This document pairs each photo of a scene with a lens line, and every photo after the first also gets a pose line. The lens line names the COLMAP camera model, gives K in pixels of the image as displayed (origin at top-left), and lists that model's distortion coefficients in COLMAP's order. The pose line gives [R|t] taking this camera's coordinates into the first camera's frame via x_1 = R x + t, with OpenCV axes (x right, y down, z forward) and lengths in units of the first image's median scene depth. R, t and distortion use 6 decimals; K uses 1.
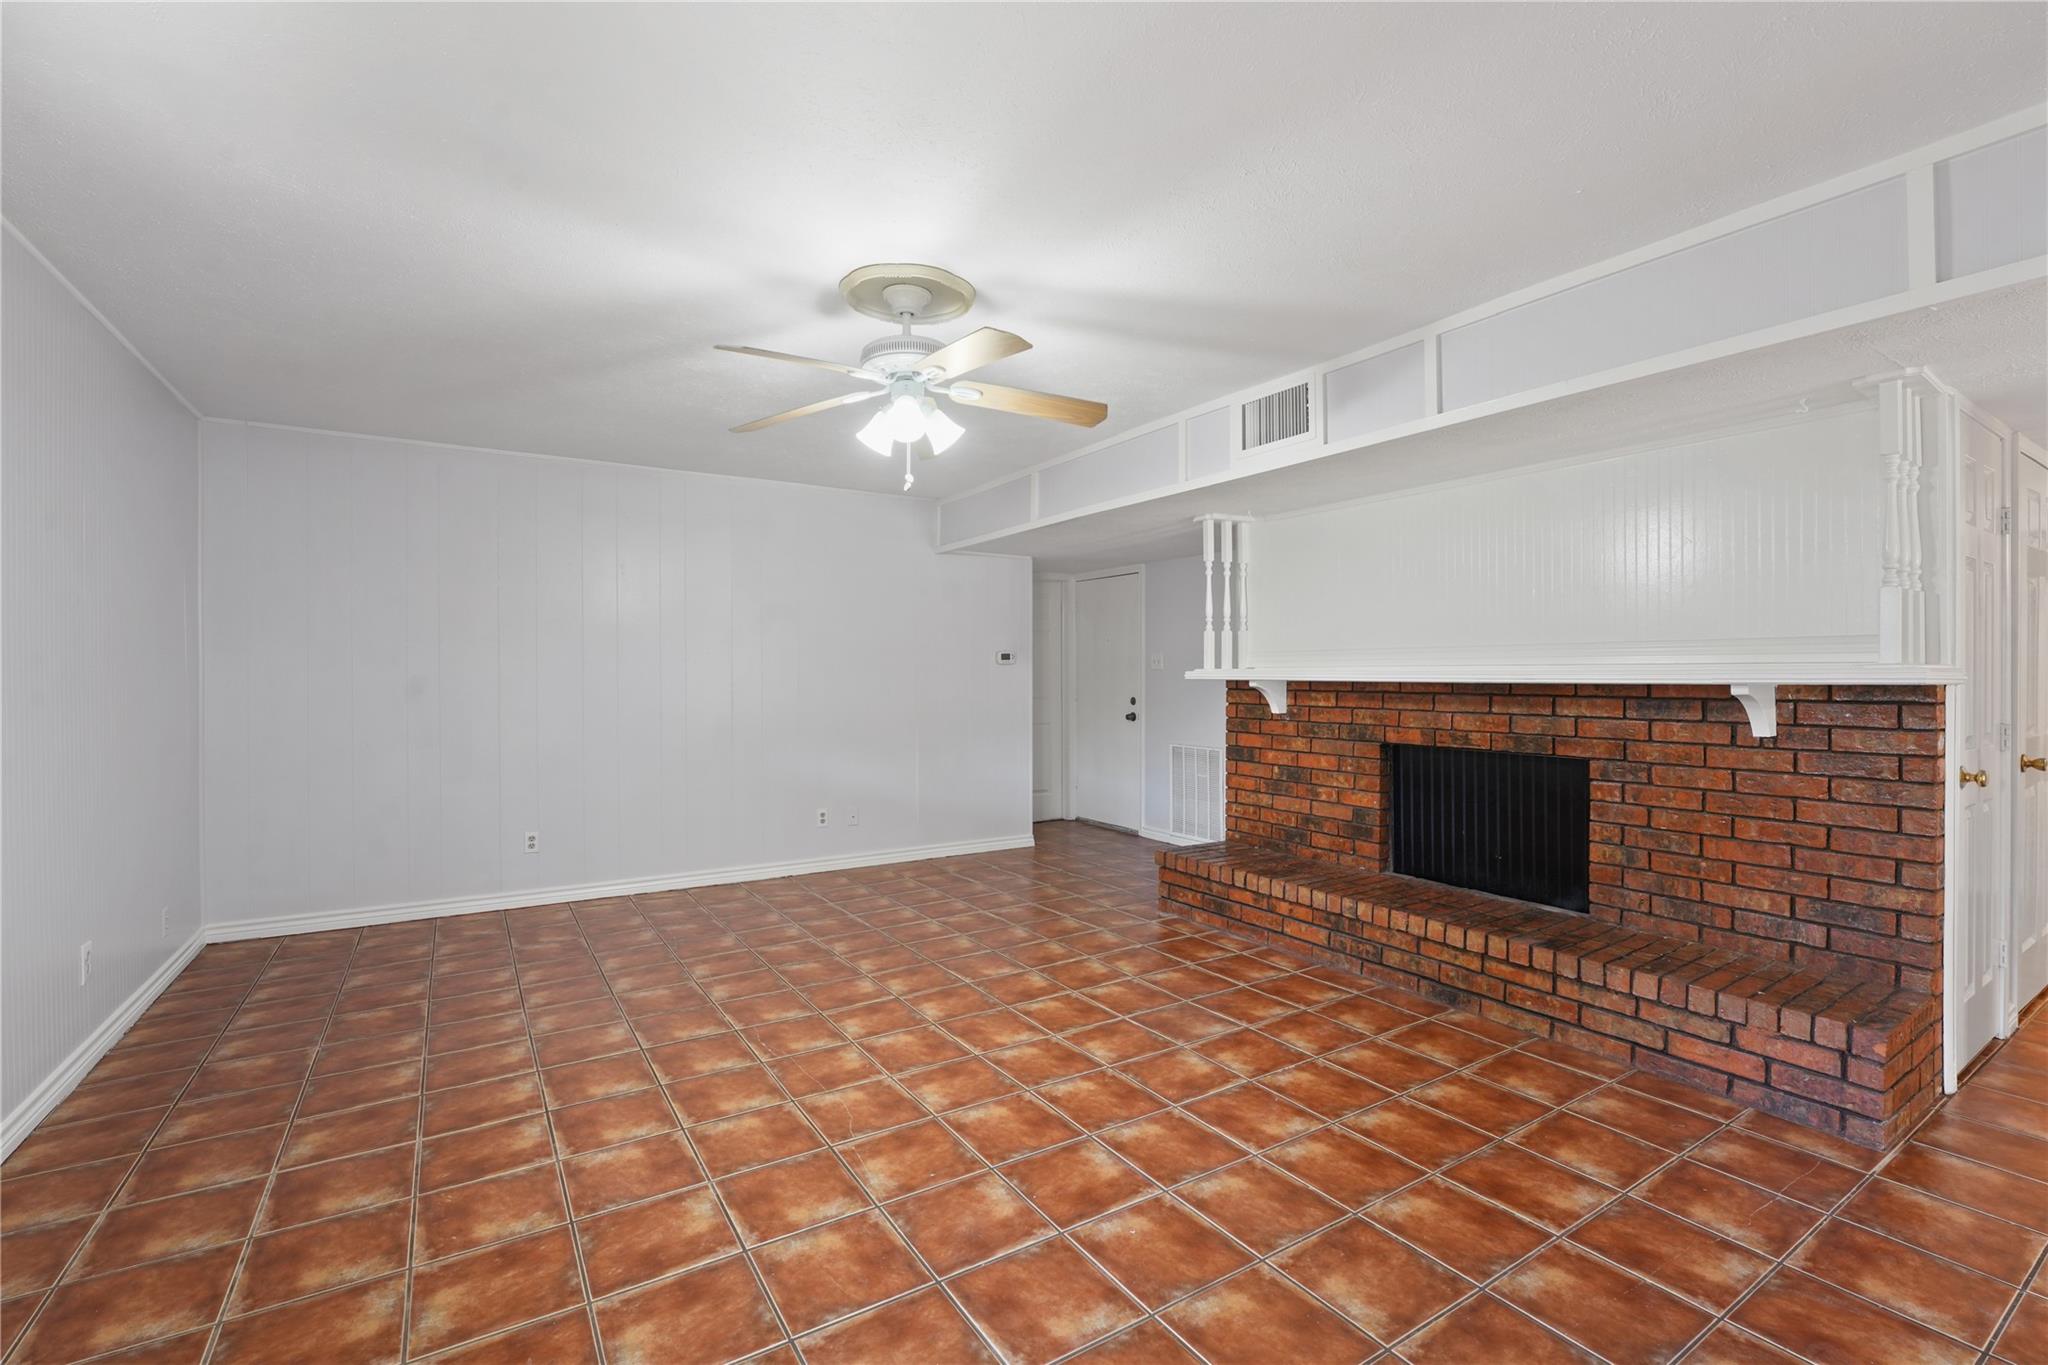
lens RADIAL K [[896.0, 0, 1023.9], [0, 896.0, 675.3], [0, 0, 1]] dist [-0.021851, 0.000264]
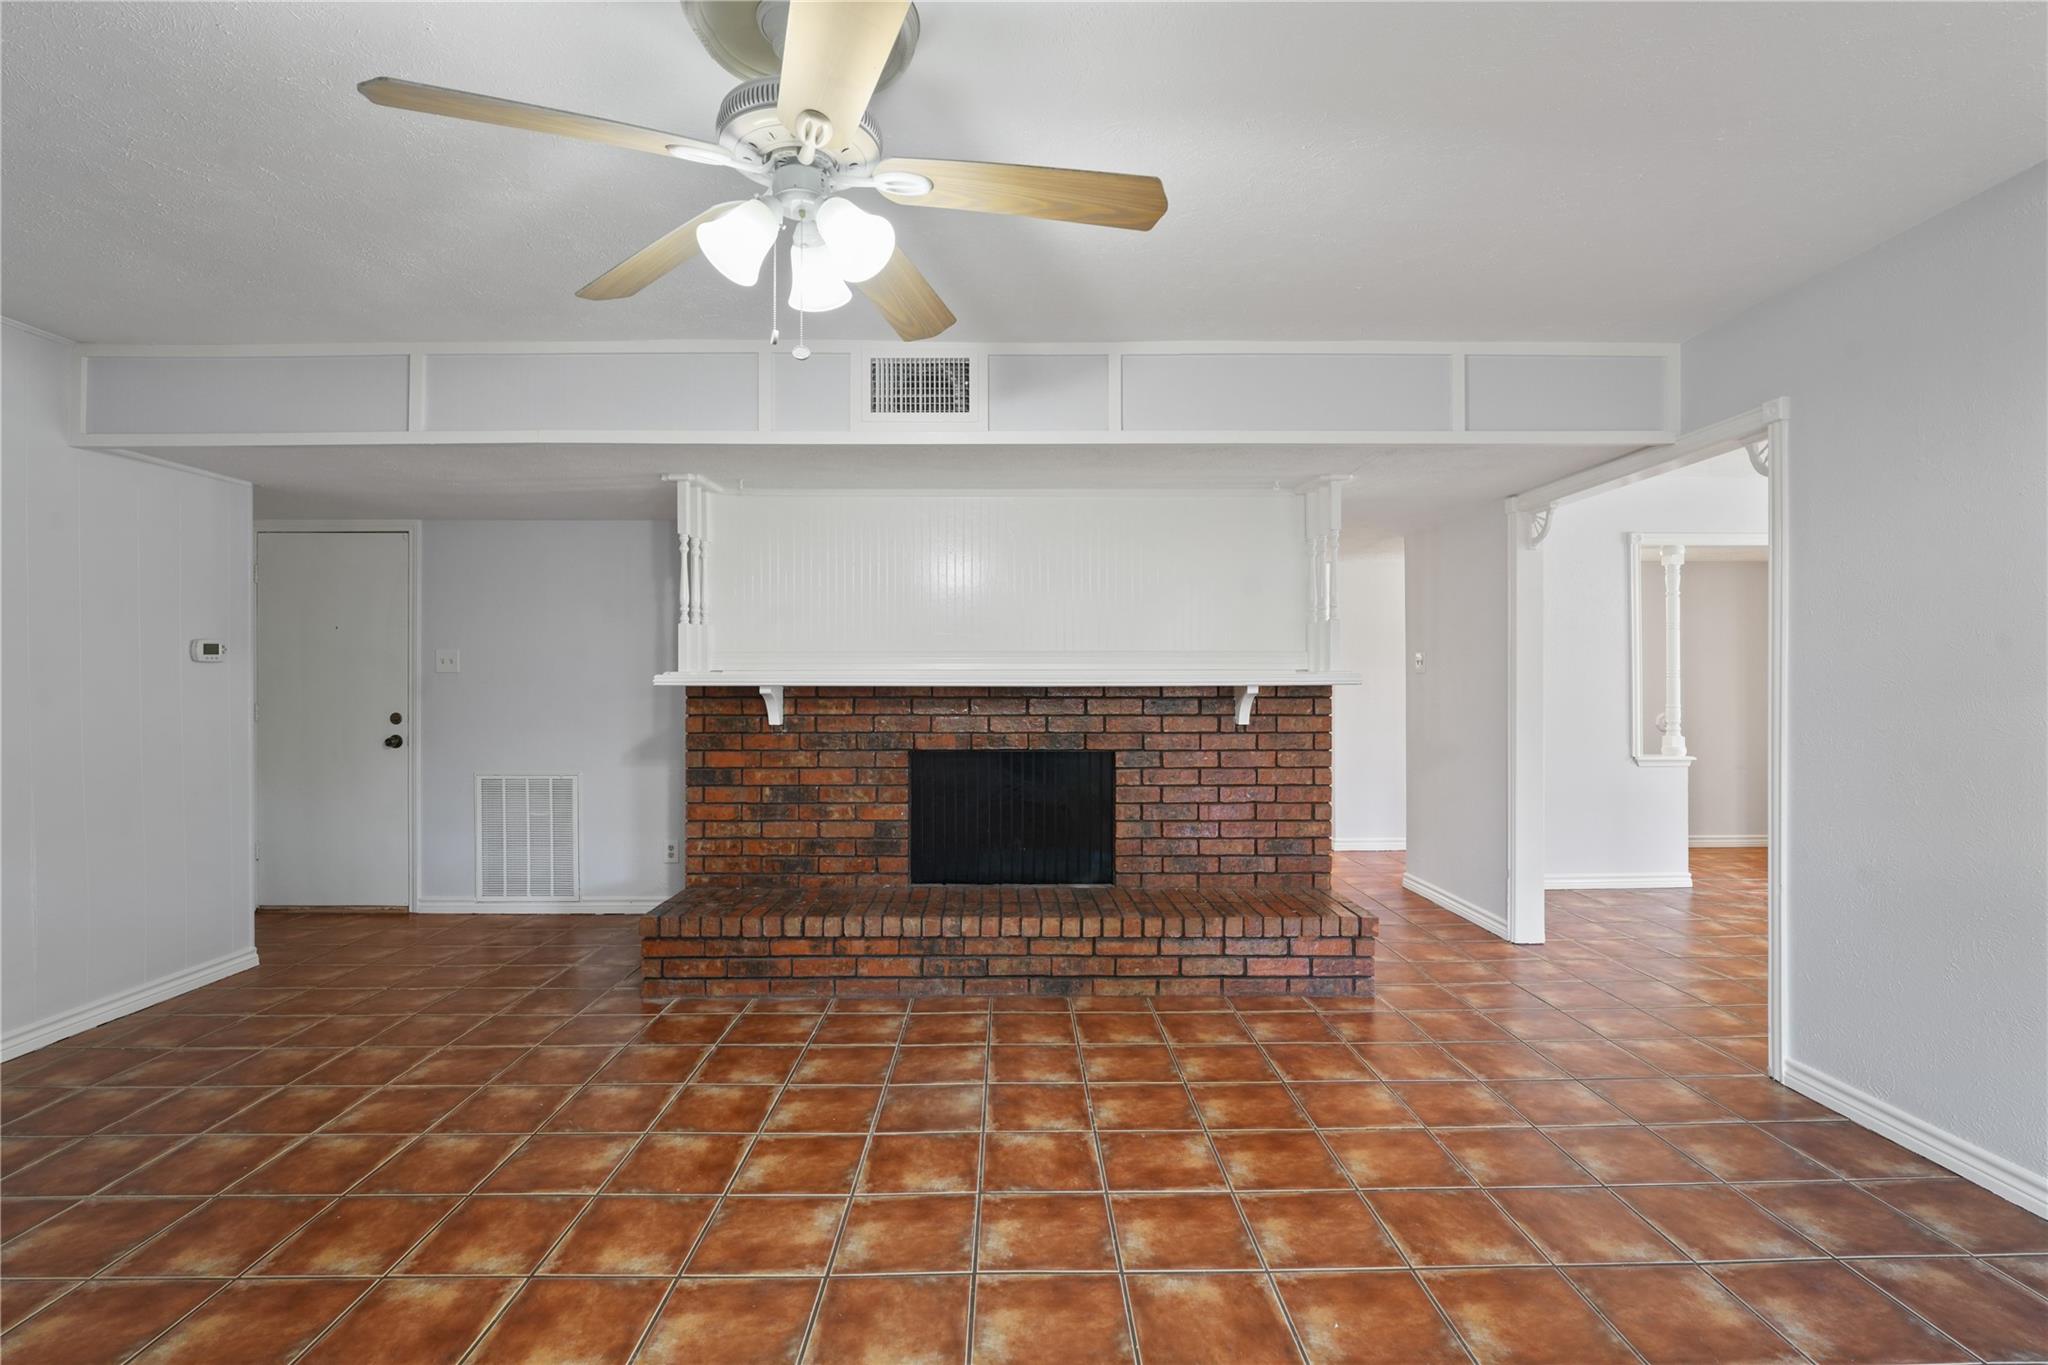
lens RADIAL K [[927.5, 0, 1020.7], [0, 927.5, 686.4], [0, 0, 1]] dist [-0.015085, -0.001395]
pose [[0.527219, -0.009780, 0.849673, -0.467055], [0.002115, 0.999946, 0.010198, -0.003269], [-0.849727, -0.003579, 0.527211, 0.466242]]
